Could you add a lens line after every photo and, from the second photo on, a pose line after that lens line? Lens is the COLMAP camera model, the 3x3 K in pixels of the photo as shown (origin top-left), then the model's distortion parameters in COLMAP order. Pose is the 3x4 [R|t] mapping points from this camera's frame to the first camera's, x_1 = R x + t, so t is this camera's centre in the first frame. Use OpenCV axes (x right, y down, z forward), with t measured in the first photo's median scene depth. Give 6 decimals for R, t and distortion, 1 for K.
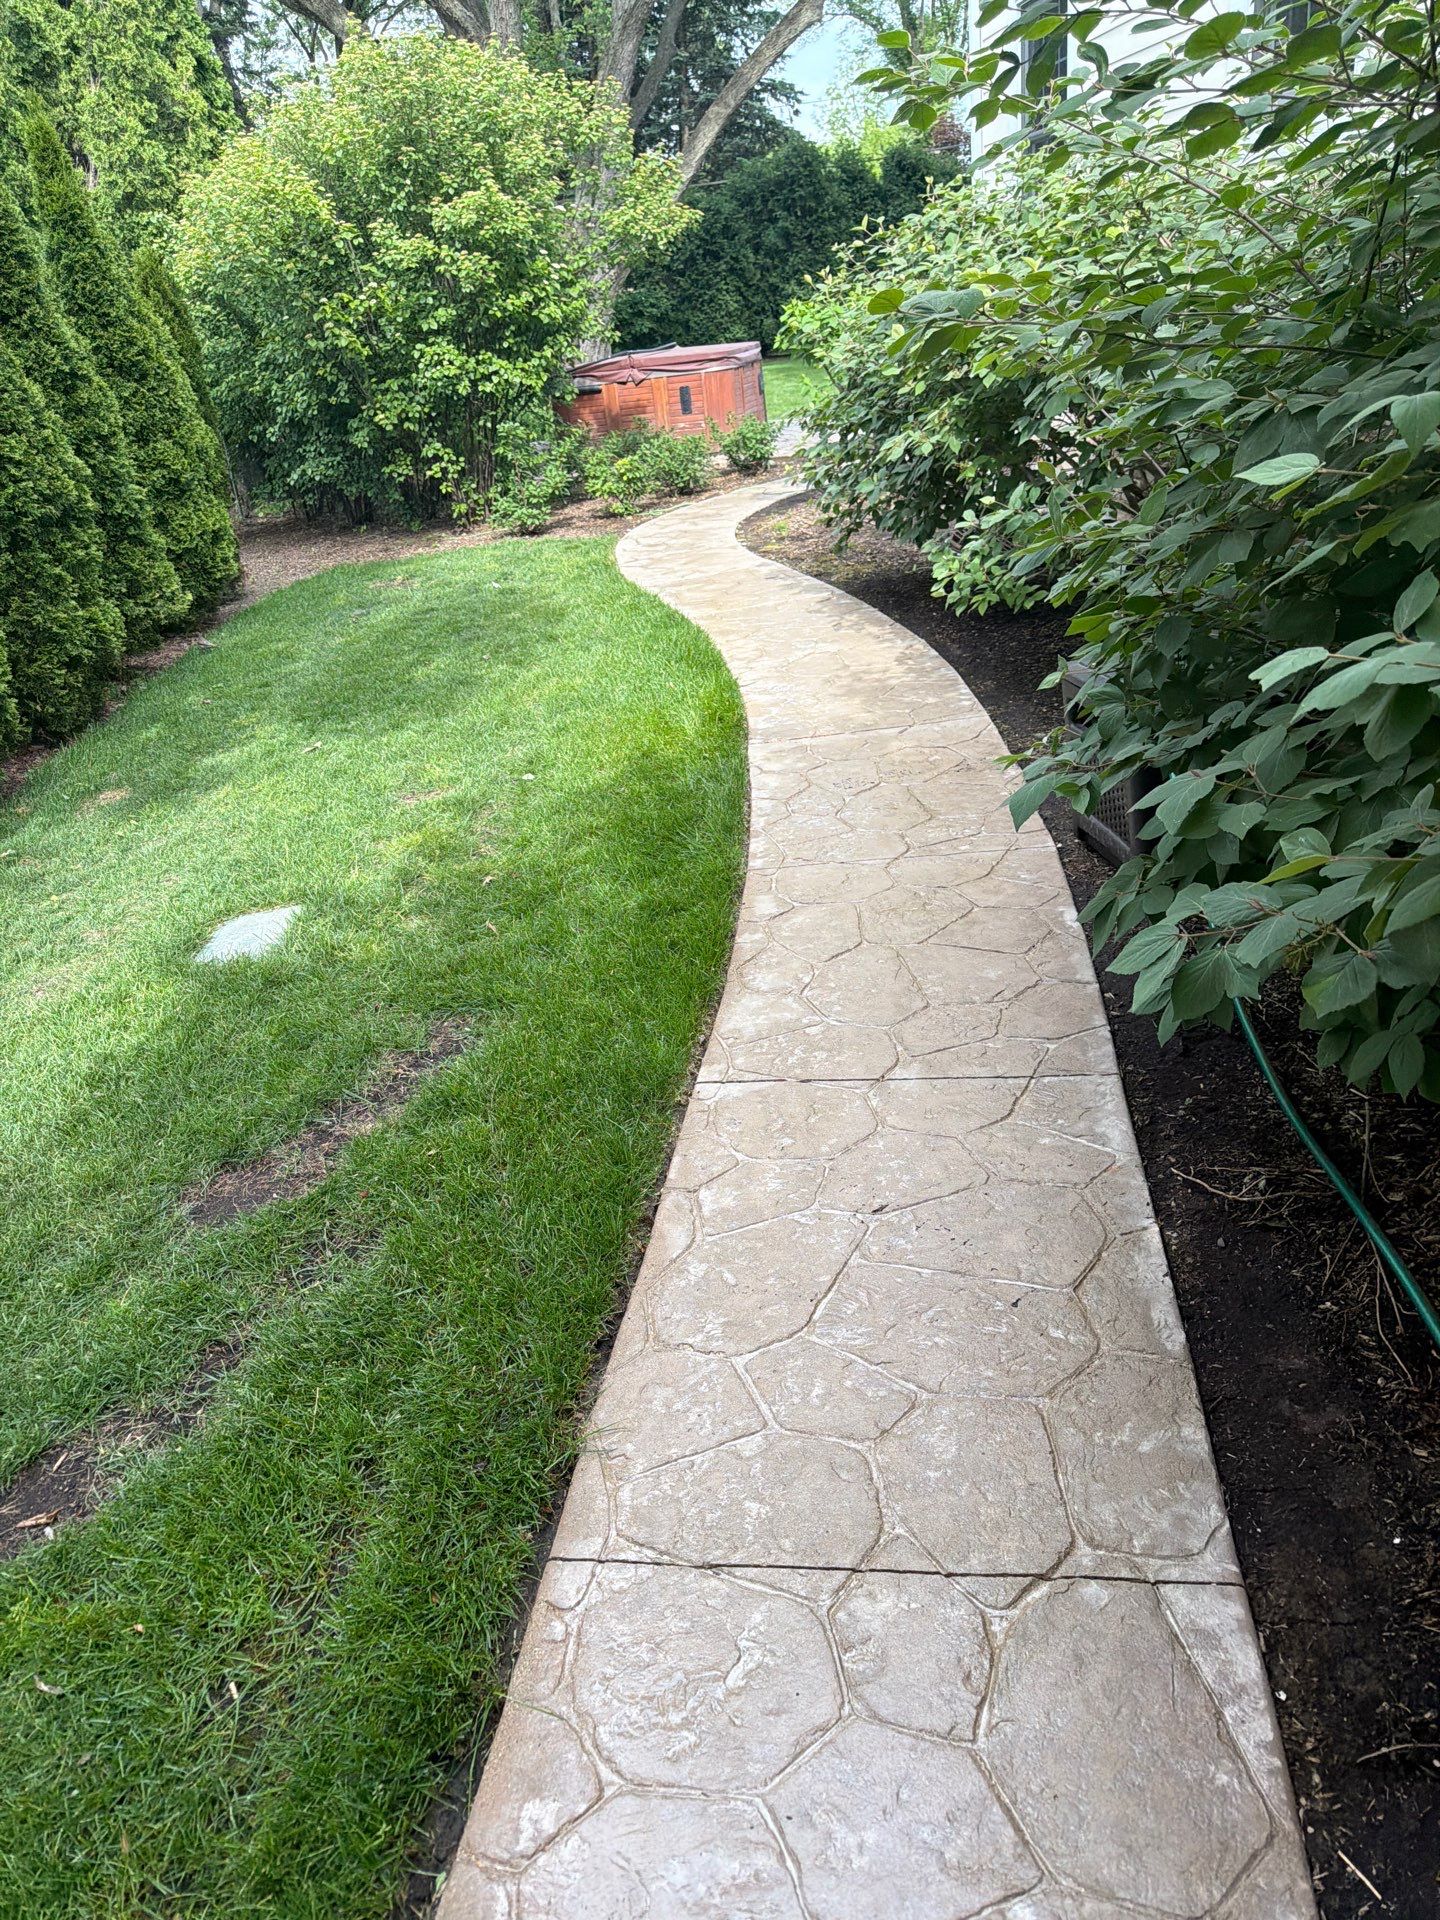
lens RADIAL K [[1438.6, 0, 714.5], [0, 1438.6, 959.9], [0, 0, 1]] dist [0.026713, -0.022347]
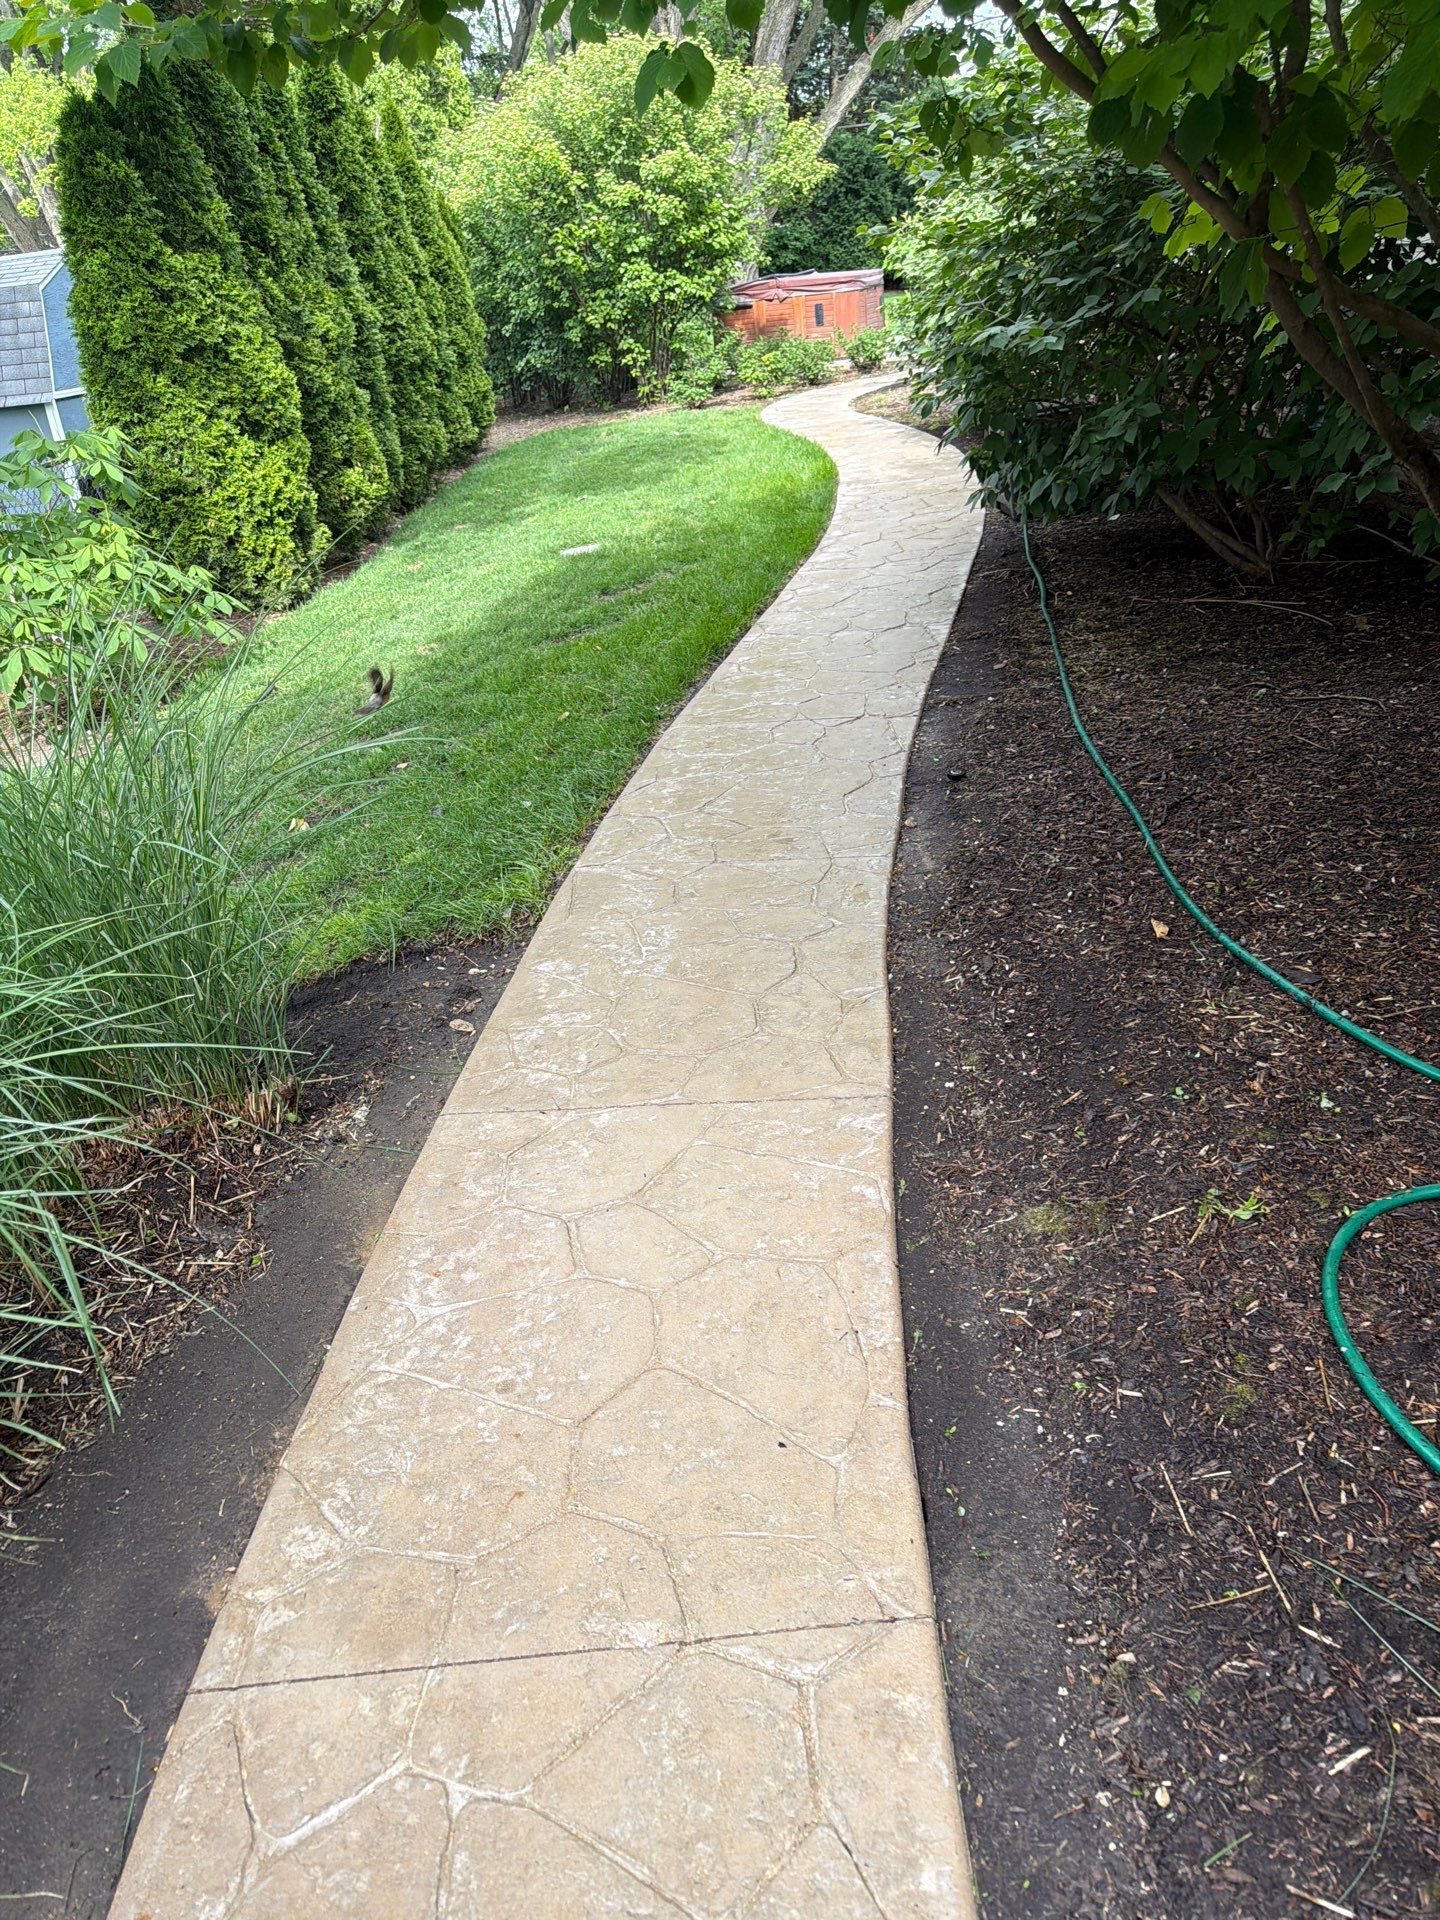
lens RADIAL K [[1438.6, 0, 724.7], [0, 1438.6, 958.0], [0, 0, 1]] dist [0.026713, -0.022347]
pose [[0.996401, 0.049732, -0.068640, 0.016011], [-0.047292, 0.998205, 0.036738, 0.167436], [0.070344, -0.033359, 0.996965, -0.360949]]
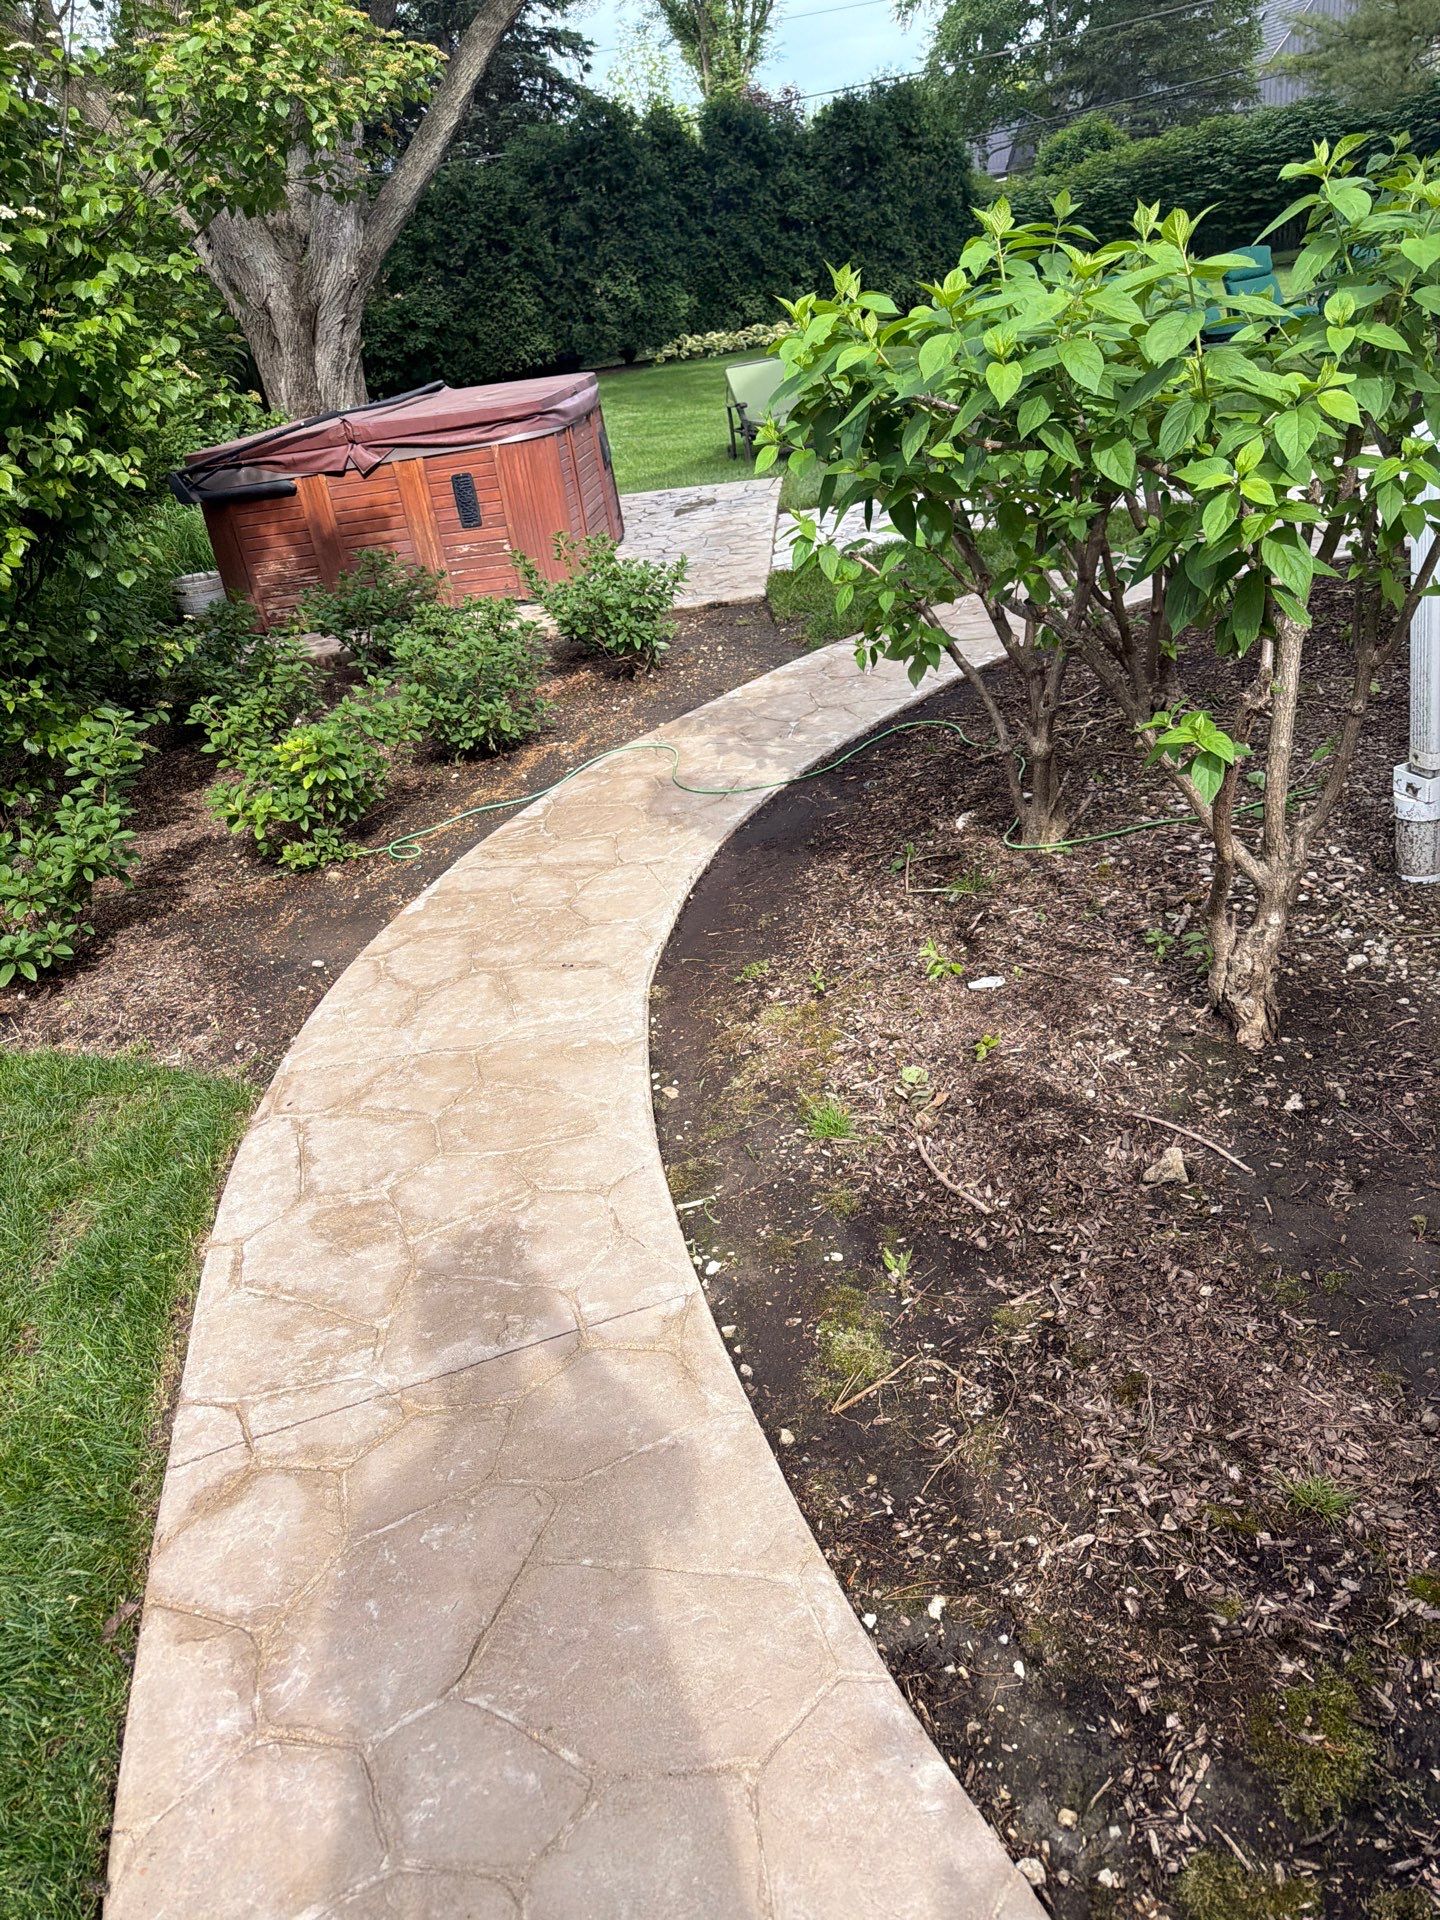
lens RADIAL K [[1438.6, 0, 723.8], [0, 1438.6, 960.6], [0, 0, 1]] dist [0.026713, -0.022347]
pose [[0.990002, -0.094473, 0.104745, 0.001266], [0.094436, 0.995517, 0.005322, -0.292318], [-0.104778, 0.004623, 0.994485, 0.645367]]
